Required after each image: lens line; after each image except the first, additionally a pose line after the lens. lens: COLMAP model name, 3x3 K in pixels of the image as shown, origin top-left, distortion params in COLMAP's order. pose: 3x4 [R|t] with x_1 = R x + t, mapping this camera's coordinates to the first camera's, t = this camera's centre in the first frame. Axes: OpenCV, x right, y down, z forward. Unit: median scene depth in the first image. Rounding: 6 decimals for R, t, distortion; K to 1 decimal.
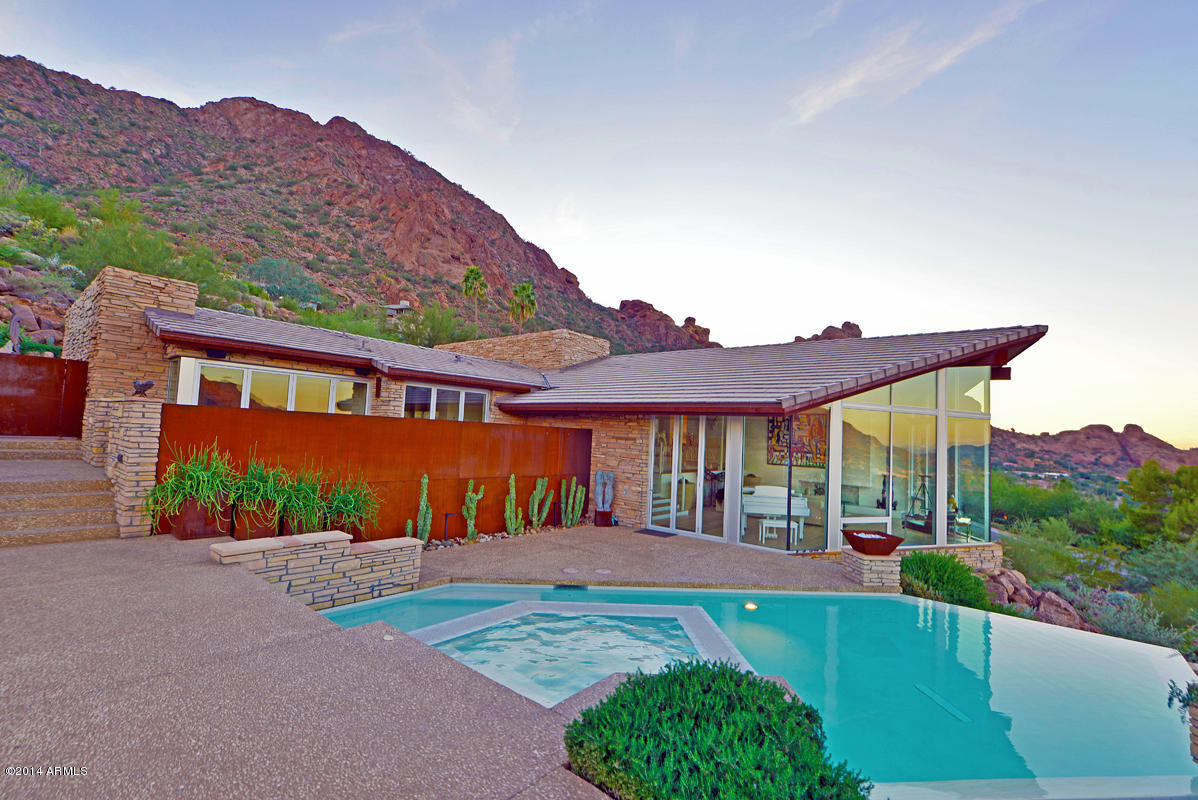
lens RADIAL K [[522.3, 0, 598.3], [0, 522.3, 399.1], [0, 0, 1]] dist [-0.001076, -0.000048]
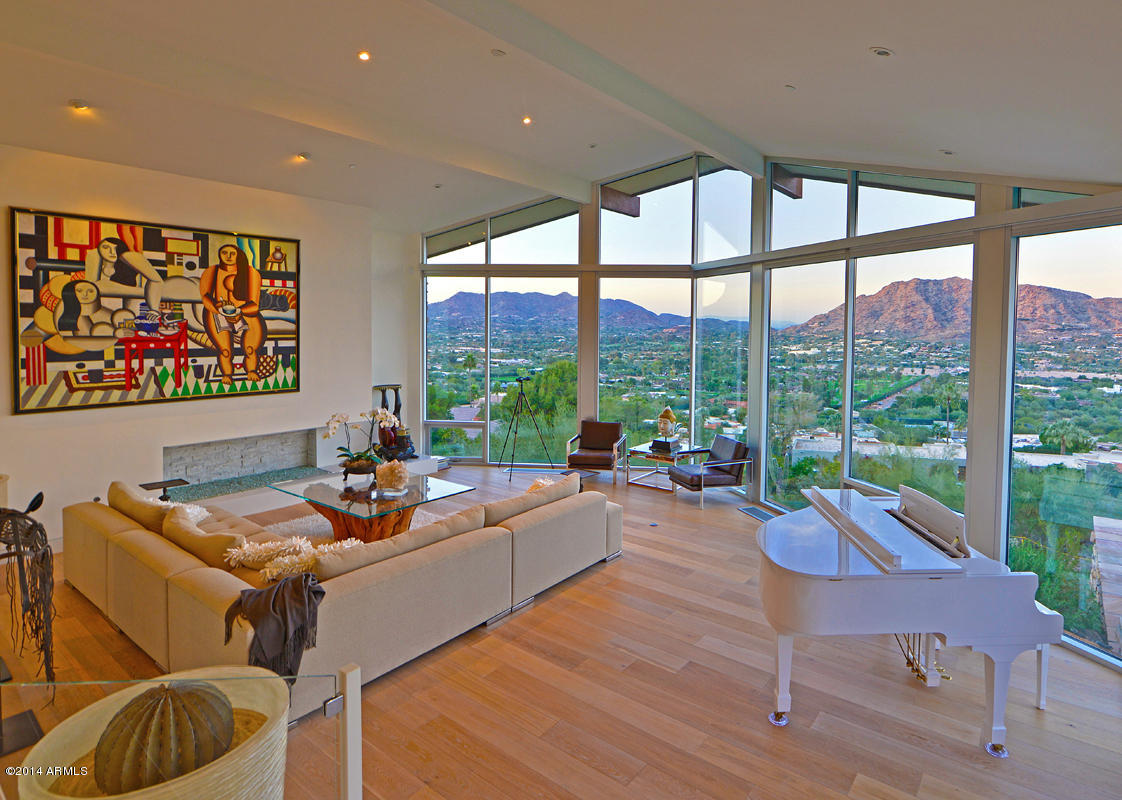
lens RADIAL K [[567.3, 0, 667.5], [0, 567.3, 343.4], [0, 0, 1]] dist [-0.012568, -0.000176]
pose [[-0.095111, -0.080055, 0.992242, 0.037933], [-0.081175, 0.994065, 0.072421, 0.048066], [-0.992151, -0.073657, -0.101045, 0.735839]]
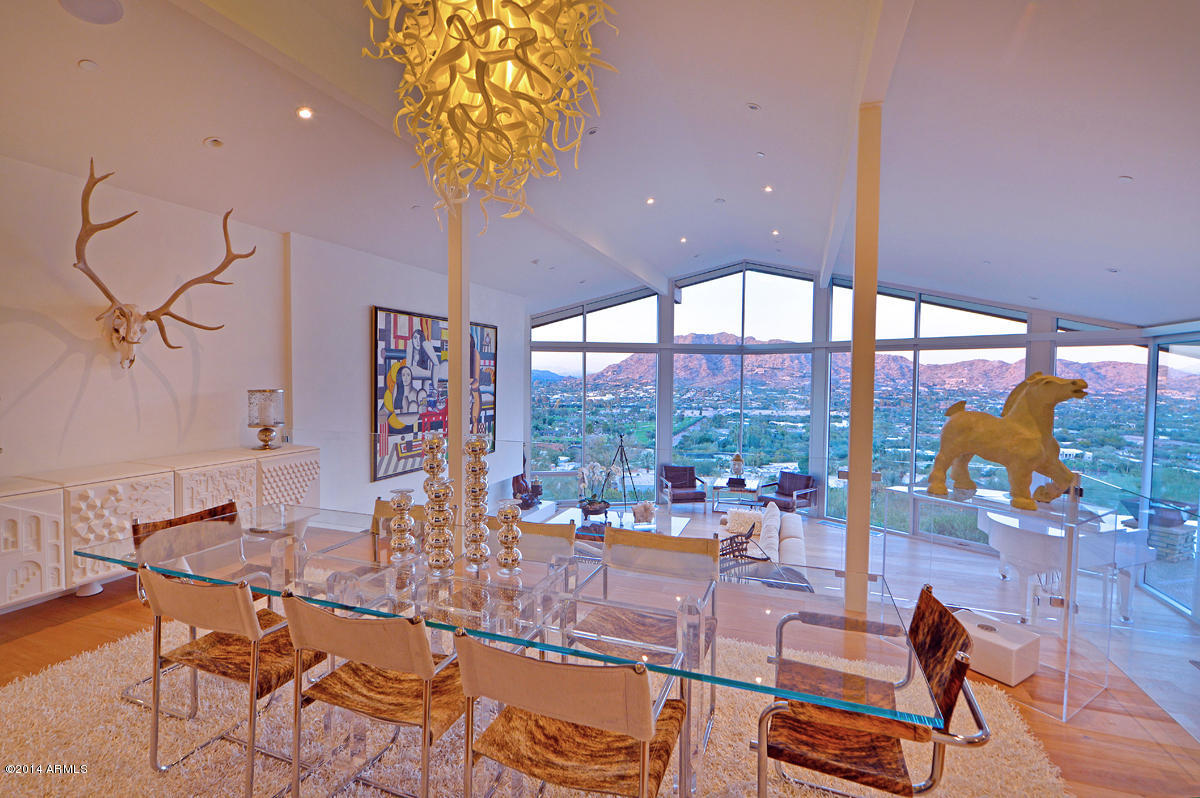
lens RADIAL K [[523.2, 0, 603.9], [0, 523.2, 399.4], [0, 0, 1]] dist [-0.001076, -0.000048]
pose [[-0.335709, -0.093351, 0.937329, 0.013453], [-0.085329, 0.994000, 0.068434, 0.049078], [-0.938093, -0.057007, -0.341660, 0.999230]]
